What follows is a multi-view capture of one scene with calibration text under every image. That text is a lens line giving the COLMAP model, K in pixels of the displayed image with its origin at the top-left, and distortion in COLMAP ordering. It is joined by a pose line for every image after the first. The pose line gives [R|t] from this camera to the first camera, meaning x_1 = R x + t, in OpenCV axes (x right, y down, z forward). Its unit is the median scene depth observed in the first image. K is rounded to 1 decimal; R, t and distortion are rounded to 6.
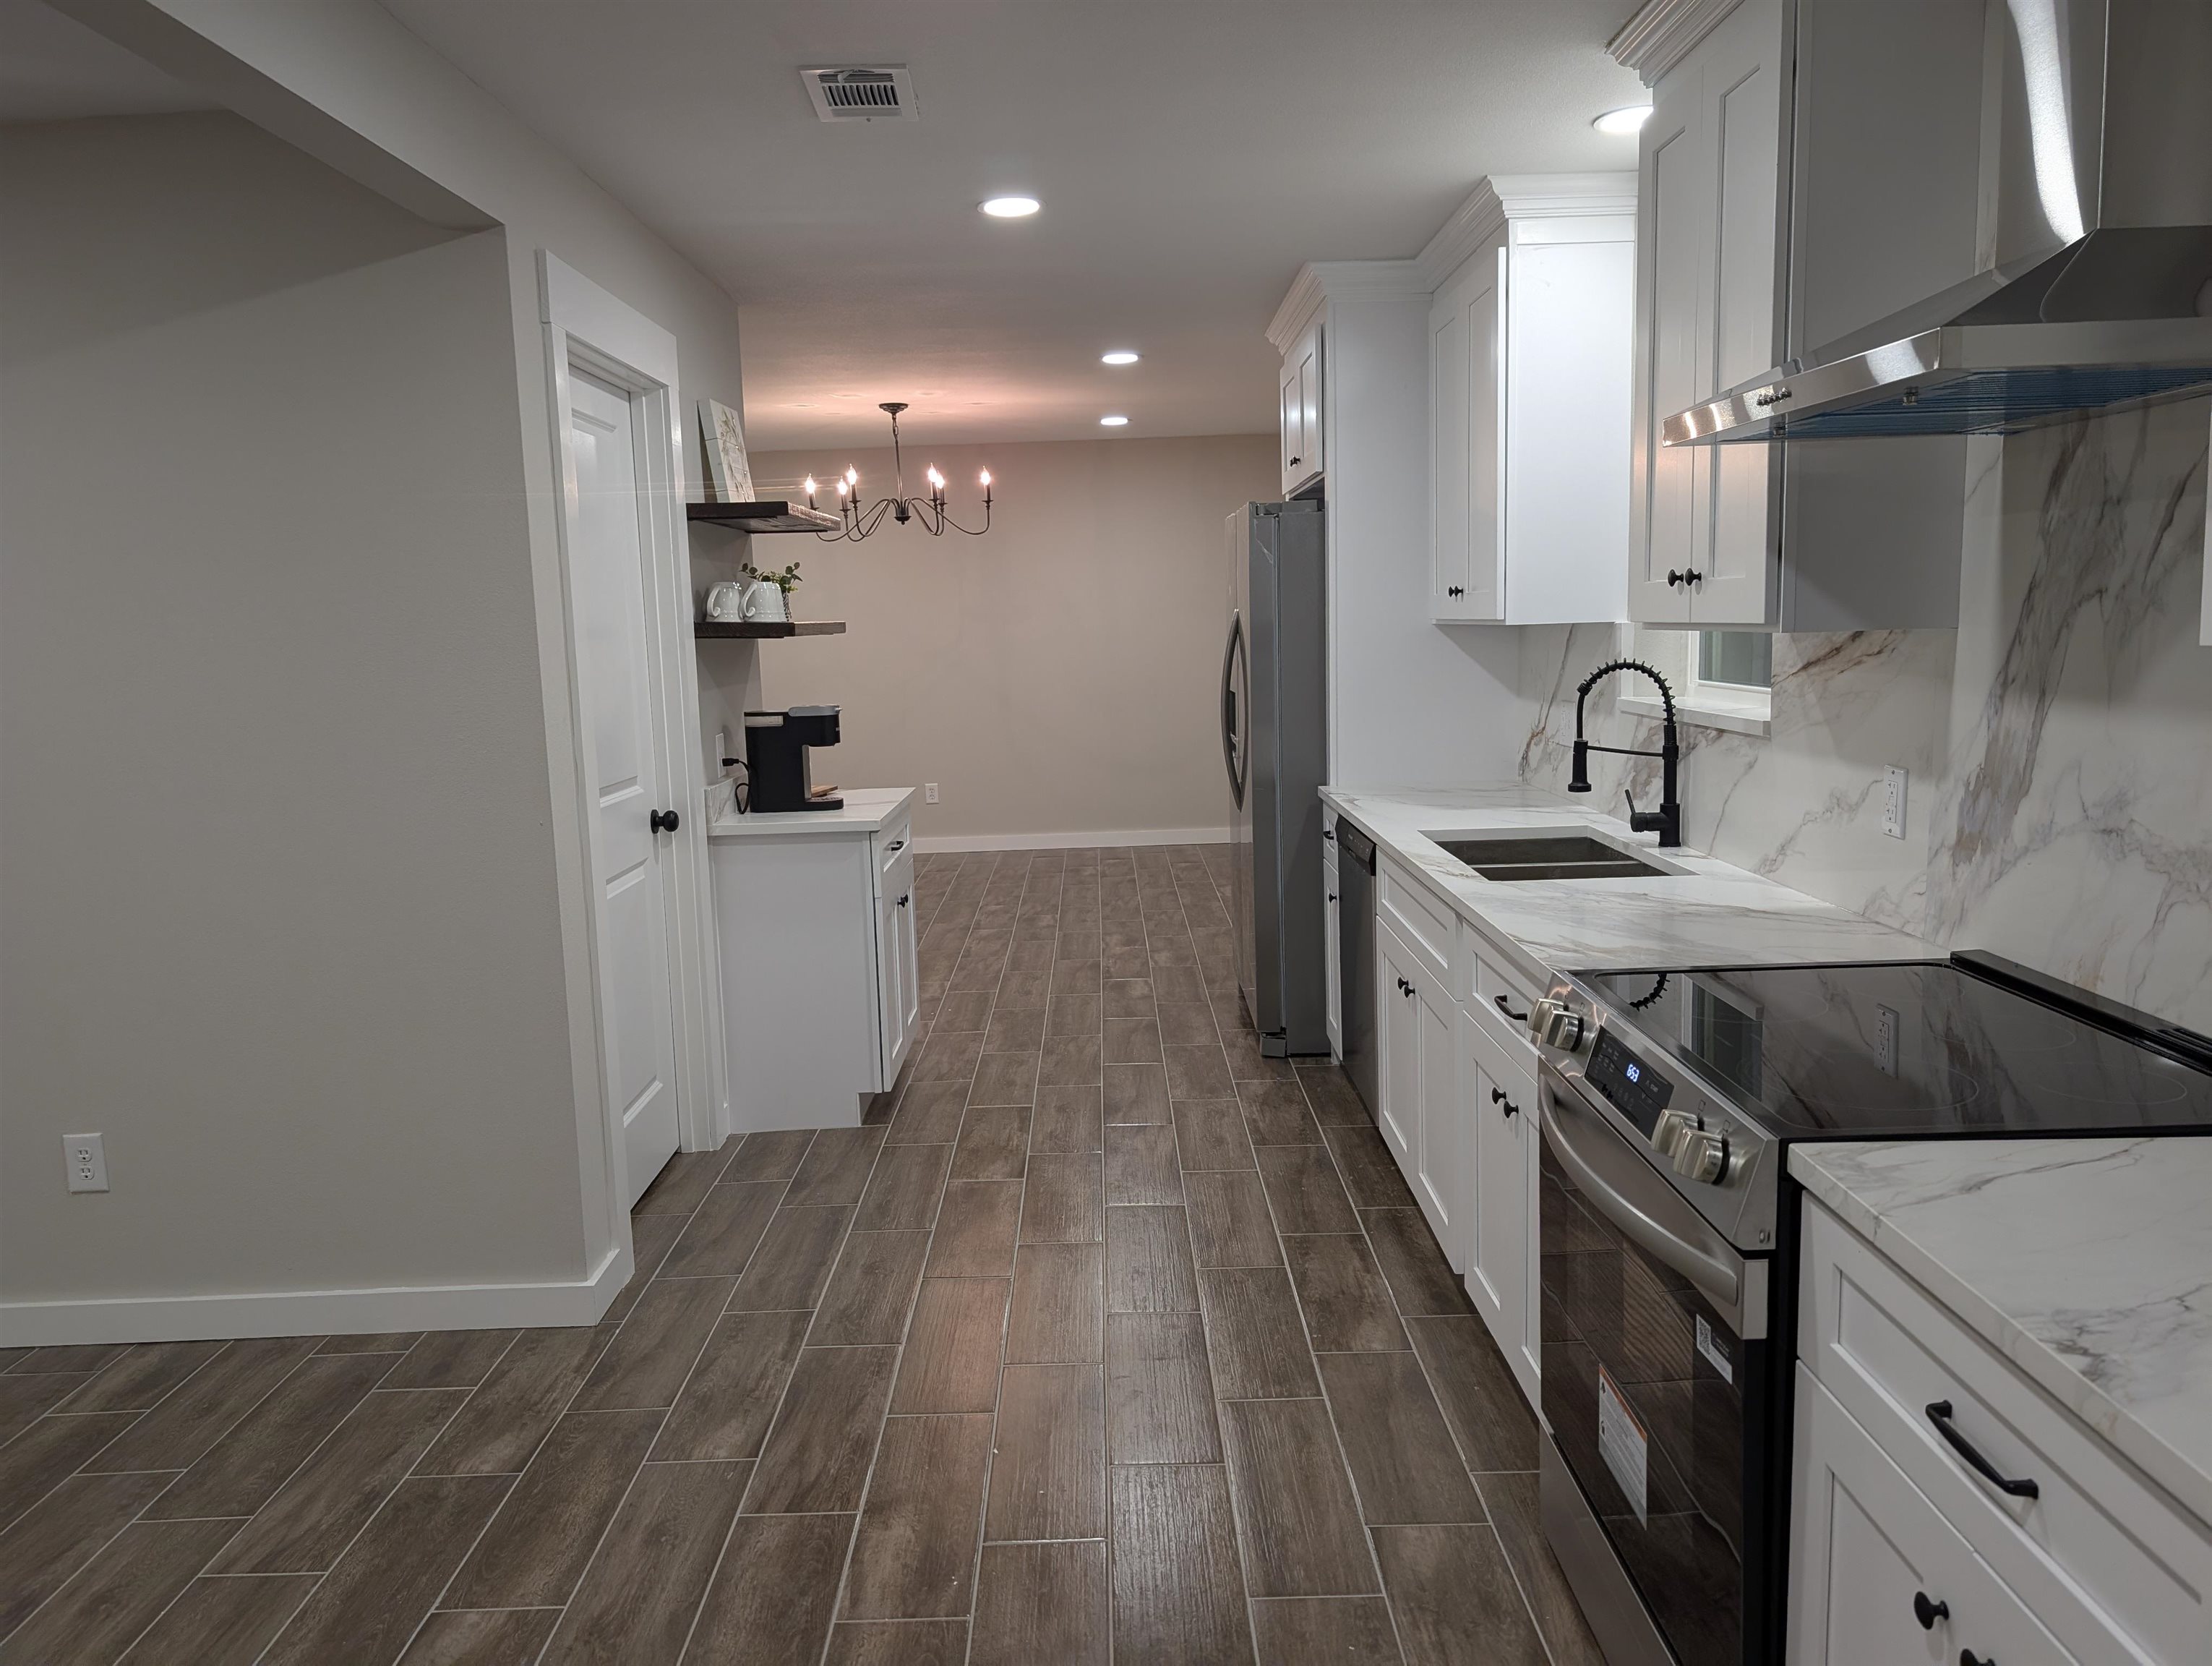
lens RADIAL K [[1577.6, 0, 1102.8], [0, 1577.6, 833.3], [0, 0, 1]] dist [0.009029, 0.001049]
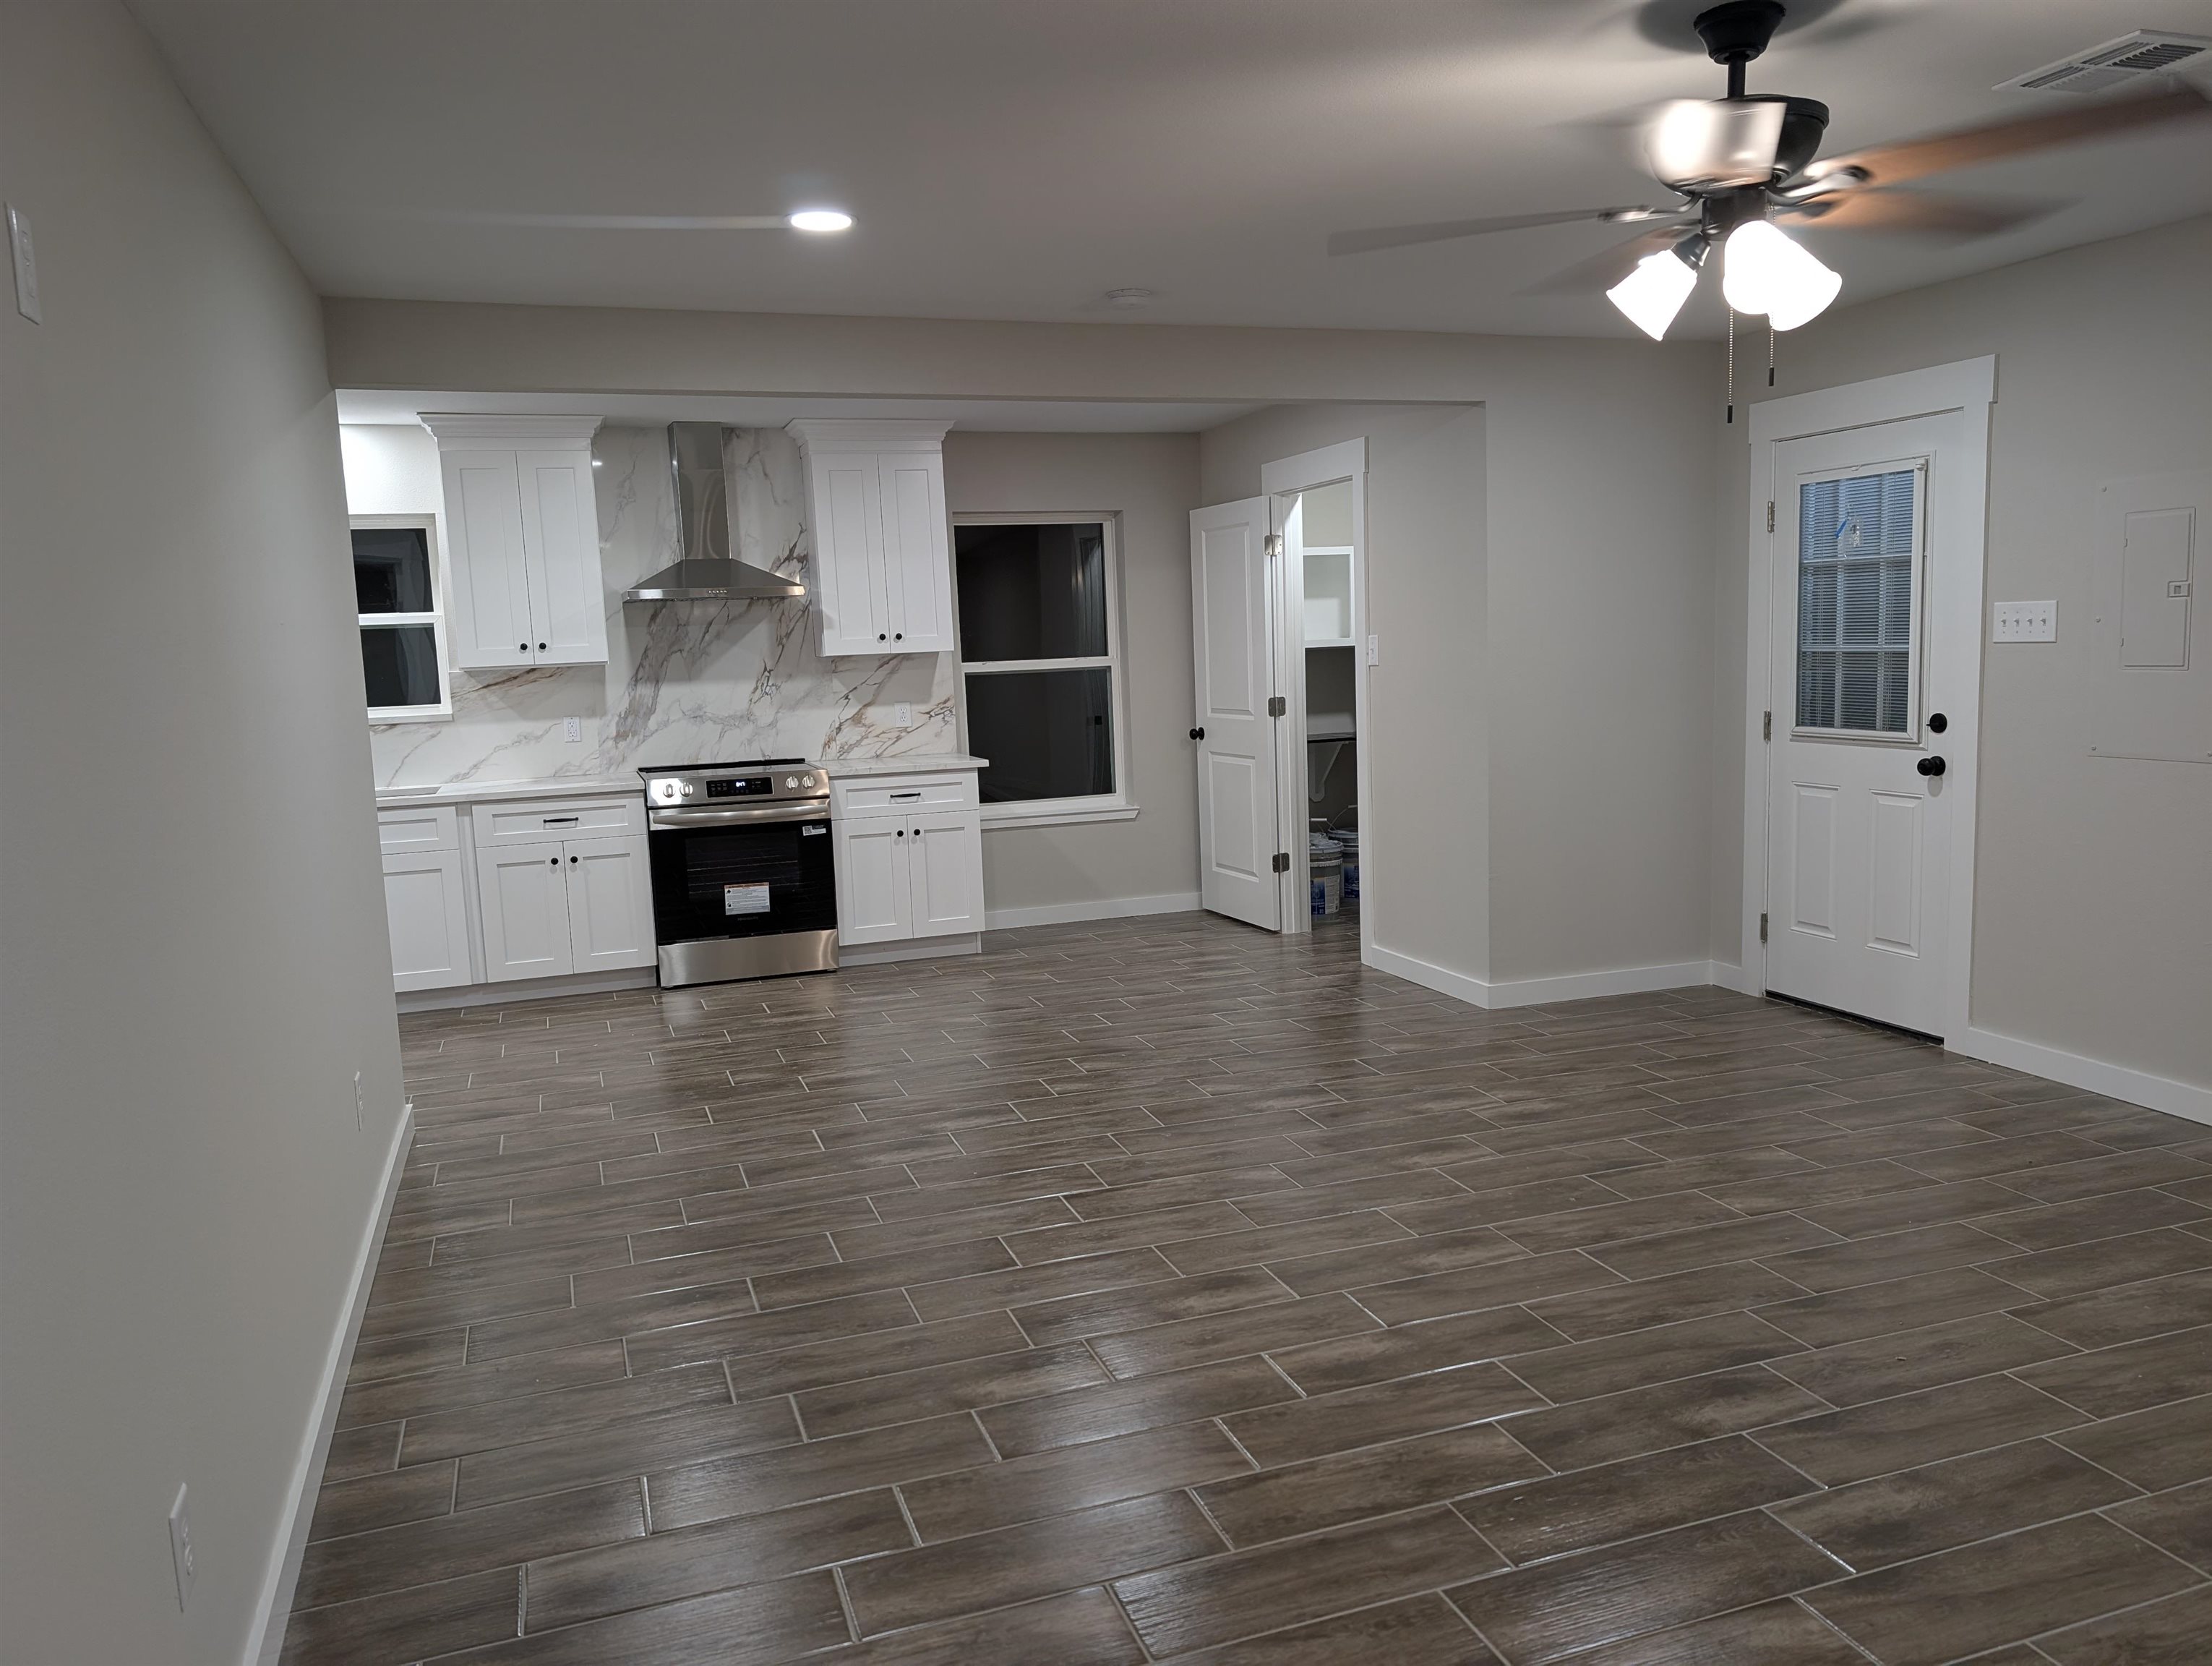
lens RADIAL K [[1577.6, 0, 1102.0], [0, 1577.6, 834.7], [0, 0, 1]] dist [0.009029, 0.001049]
pose [[-0.318827, -0.079242, 0.944495, -2.656596], [0.178312, 0.973691, 0.141883, -0.073781], [-0.930889, 0.213651, -0.296309, 1.099477]]
